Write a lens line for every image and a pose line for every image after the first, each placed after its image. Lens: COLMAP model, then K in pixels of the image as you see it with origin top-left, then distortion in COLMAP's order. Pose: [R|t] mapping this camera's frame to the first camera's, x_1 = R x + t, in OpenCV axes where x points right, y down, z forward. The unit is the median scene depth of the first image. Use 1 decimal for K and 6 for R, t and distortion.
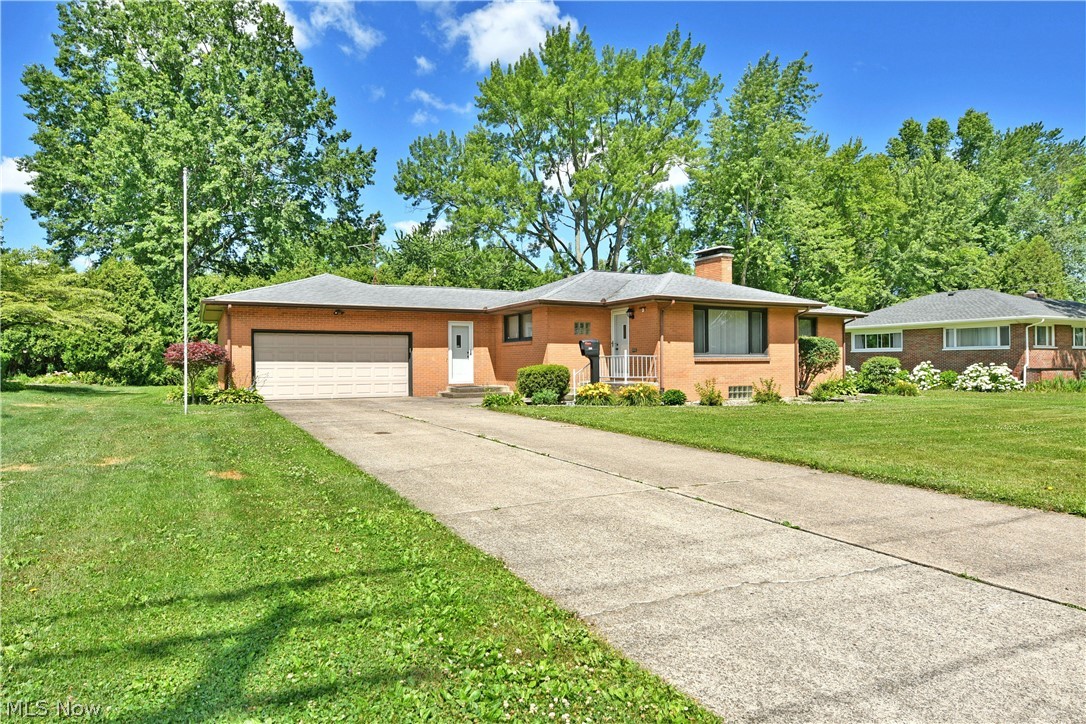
lens RADIAL K [[659.1, 0, 545.5], [0, 659.1, 357.2], [0, 0, 1]] dist [-0.006401, -0.001327]
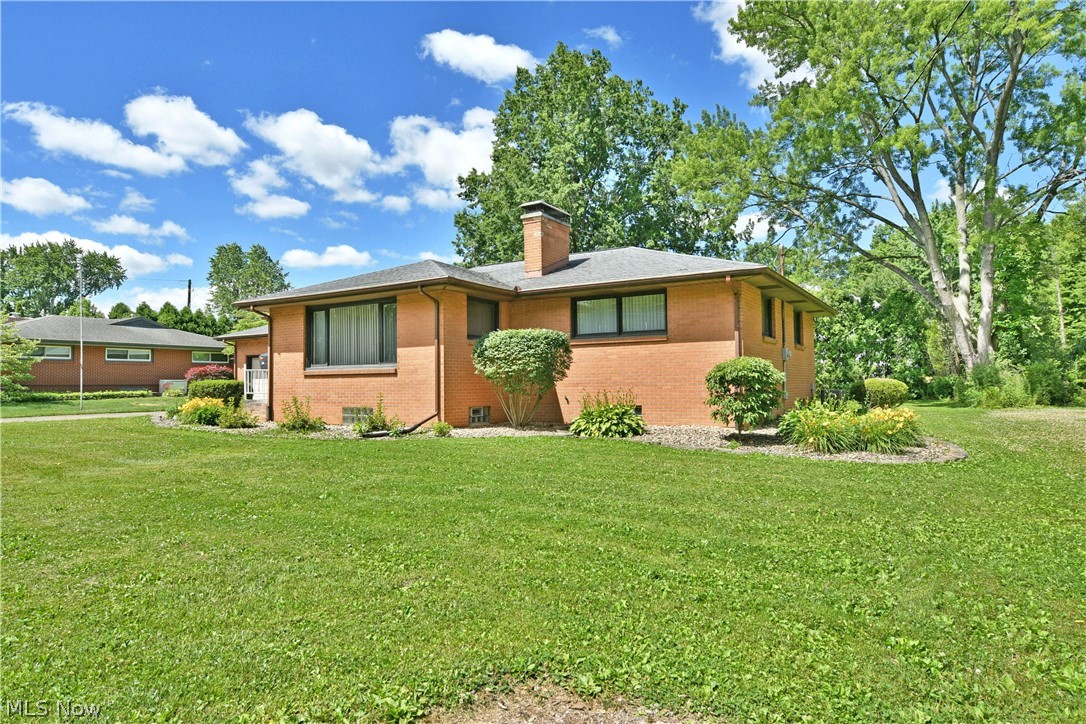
lens RADIAL K [[658.0, 0, 544.5], [0, 658.0, 367.1], [0, 0, 1]] dist [0.000185, -0.001162]
pose [[0.499399, -0.020495, -0.866130, 0.911581], [0.016940, 0.999760, -0.013889, 0.010663], [0.866207, -0.007736, 0.499626, 0.710963]]
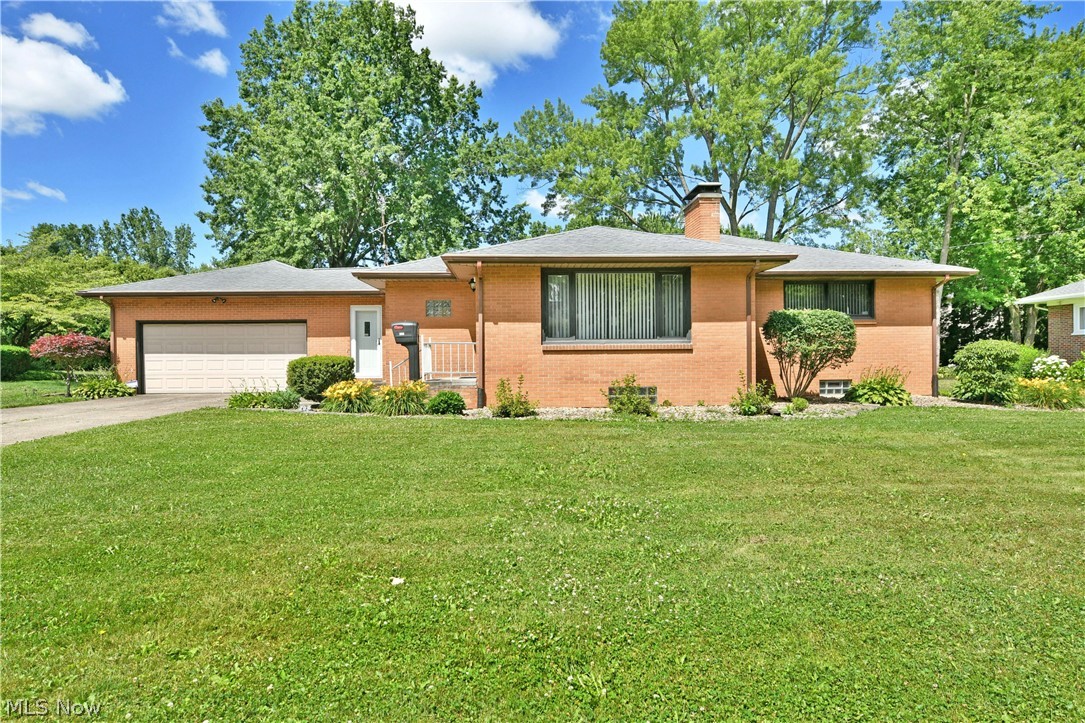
lens RADIAL K [[657.4, 0, 544.0], [0, 657.4, 366.6], [0, 0, 1]] dist [0.000185, -0.001162]
pose [[0.904750, 0.003272, -0.425931, 0.435082], [0.008158, 0.999654, 0.025009, 0.005173], [0.425866, -0.026101, 0.904410, 0.317546]]
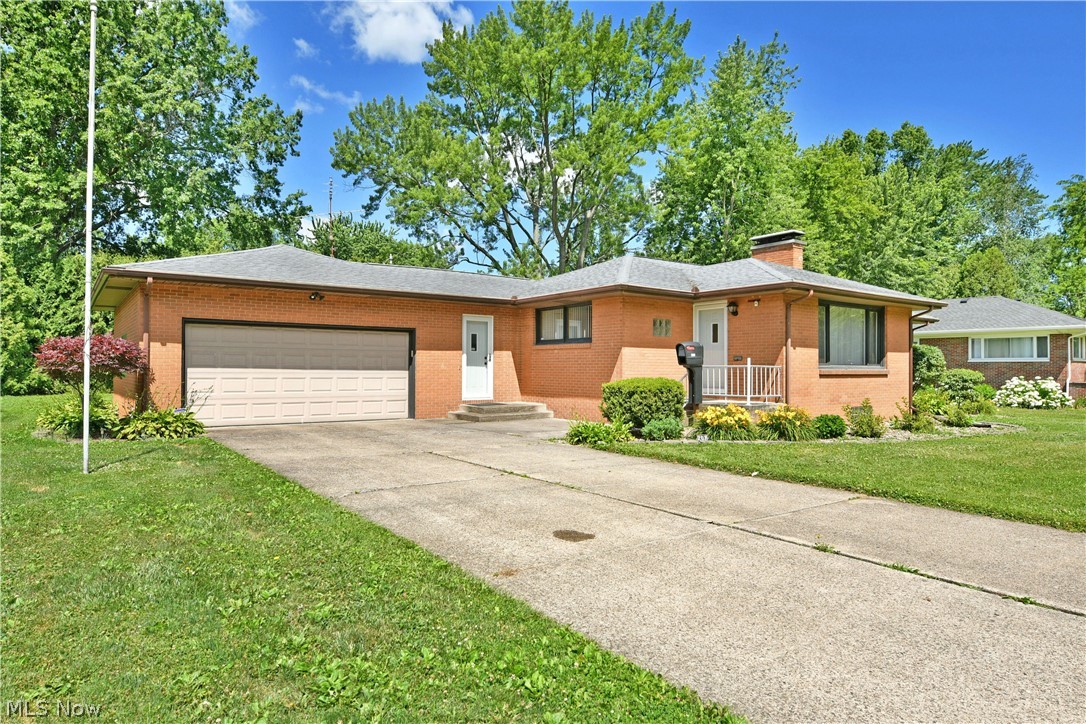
lens RADIAL K [[654.4, 0, 543.0], [0, 654.4, 362.0], [0, 0, 1]] dist [0.001017, -0.002636]
pose [[0.989273, 0.012678, 0.145530, -0.159167], [-0.012691, 0.999919, -0.000838, -0.002550], [-0.145528, -0.001018, 0.989354, 0.262124]]
